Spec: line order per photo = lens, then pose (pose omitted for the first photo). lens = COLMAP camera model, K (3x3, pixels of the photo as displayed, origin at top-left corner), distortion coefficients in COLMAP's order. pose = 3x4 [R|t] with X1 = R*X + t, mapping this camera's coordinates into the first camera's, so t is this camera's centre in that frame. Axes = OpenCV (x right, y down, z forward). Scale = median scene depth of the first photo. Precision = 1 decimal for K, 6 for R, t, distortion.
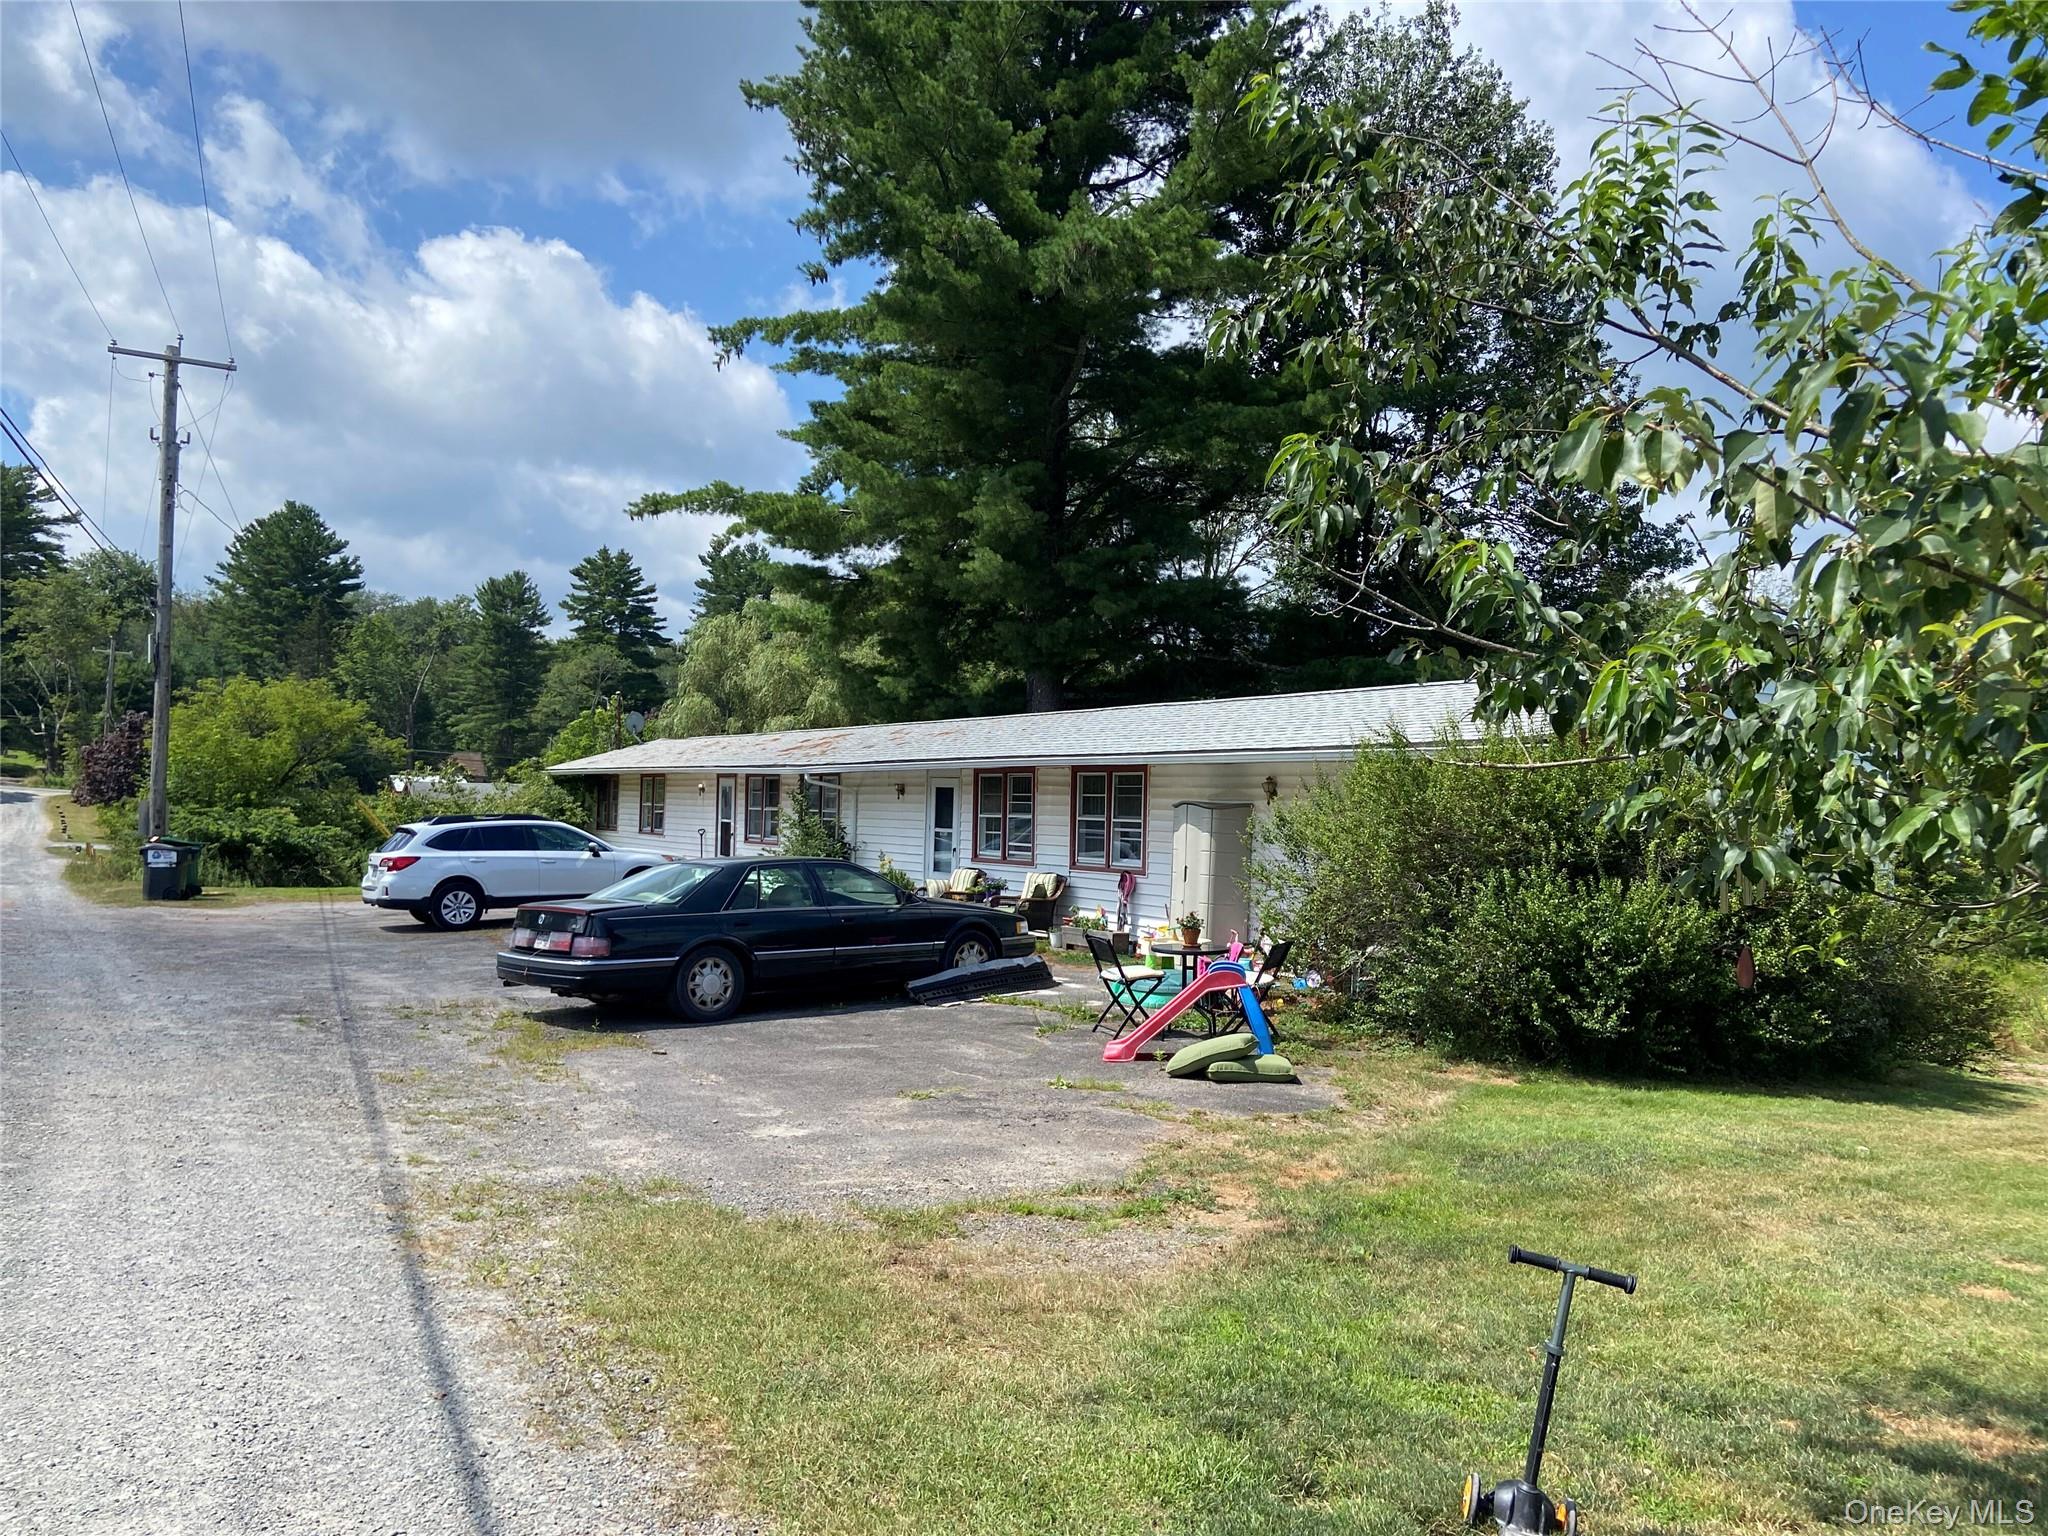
lens RADIAL K [[1747.8, 0, 1024.0], [0, 1747.8, 768.0], [0, 0, 1]] dist [0.137057, -0.250222]
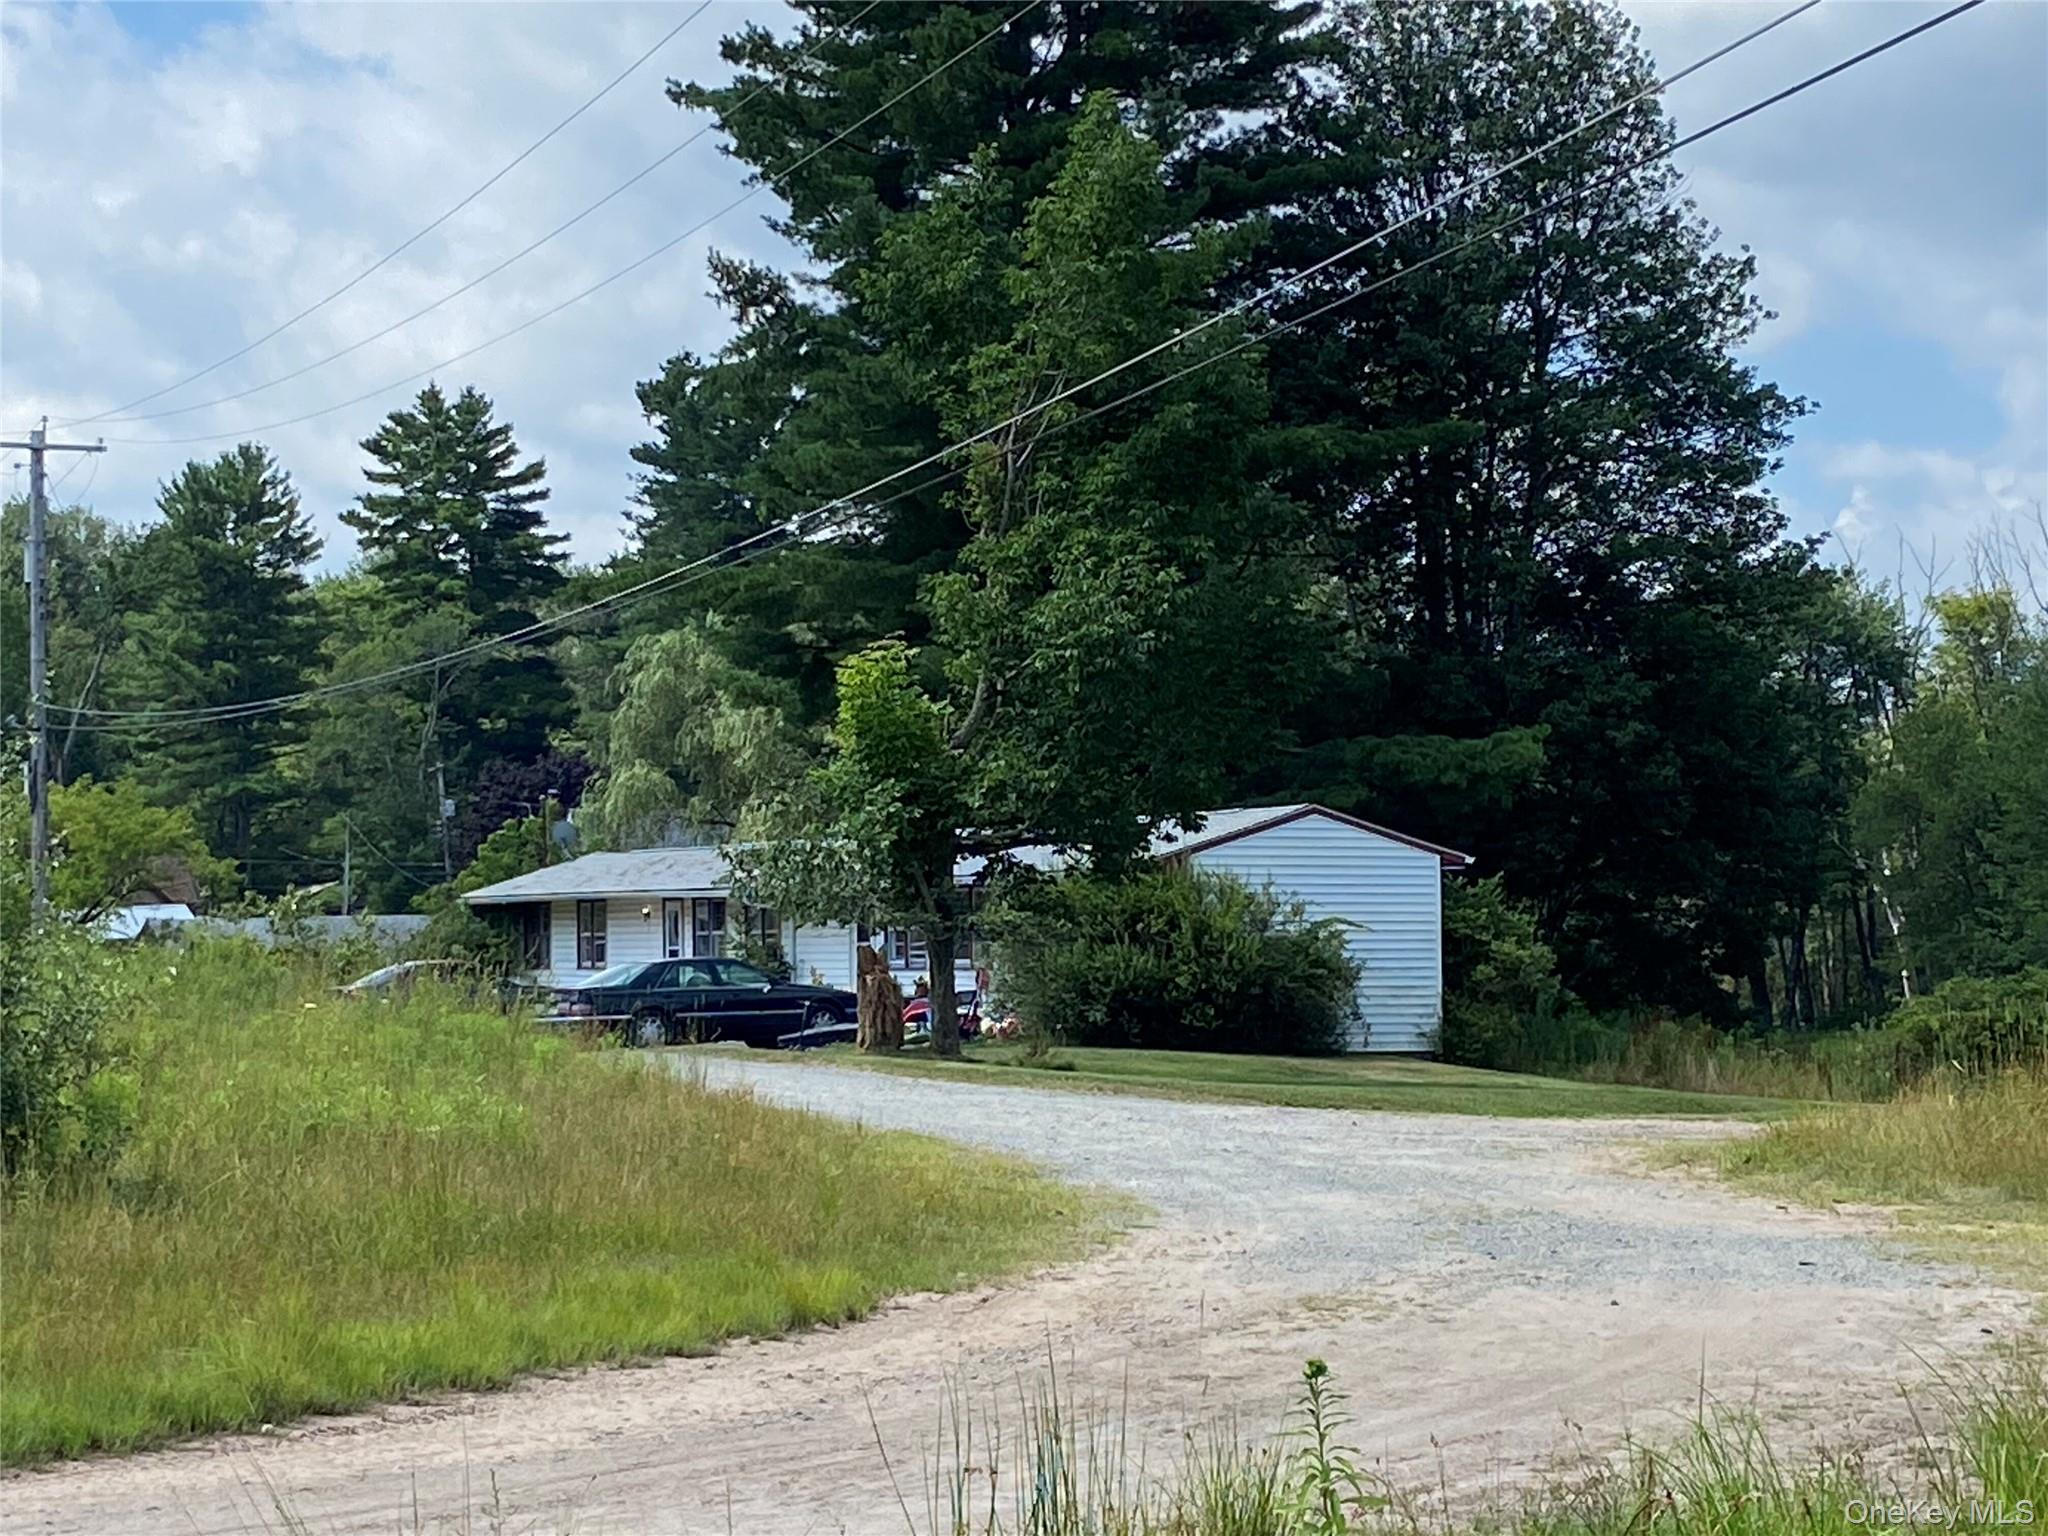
lens RADIAL K [[4611.4, 0, 1024.0], [0, 4611.4, 768.0], [0, 0, 1]] dist [-0.021545, -0.104878]
pose [[0.993888, -0.040884, -0.102547, 0.158622], [0.039445, 0.999093, -0.016018, -0.011068], [0.103108, 0.011875, 0.994599, -0.832196]]
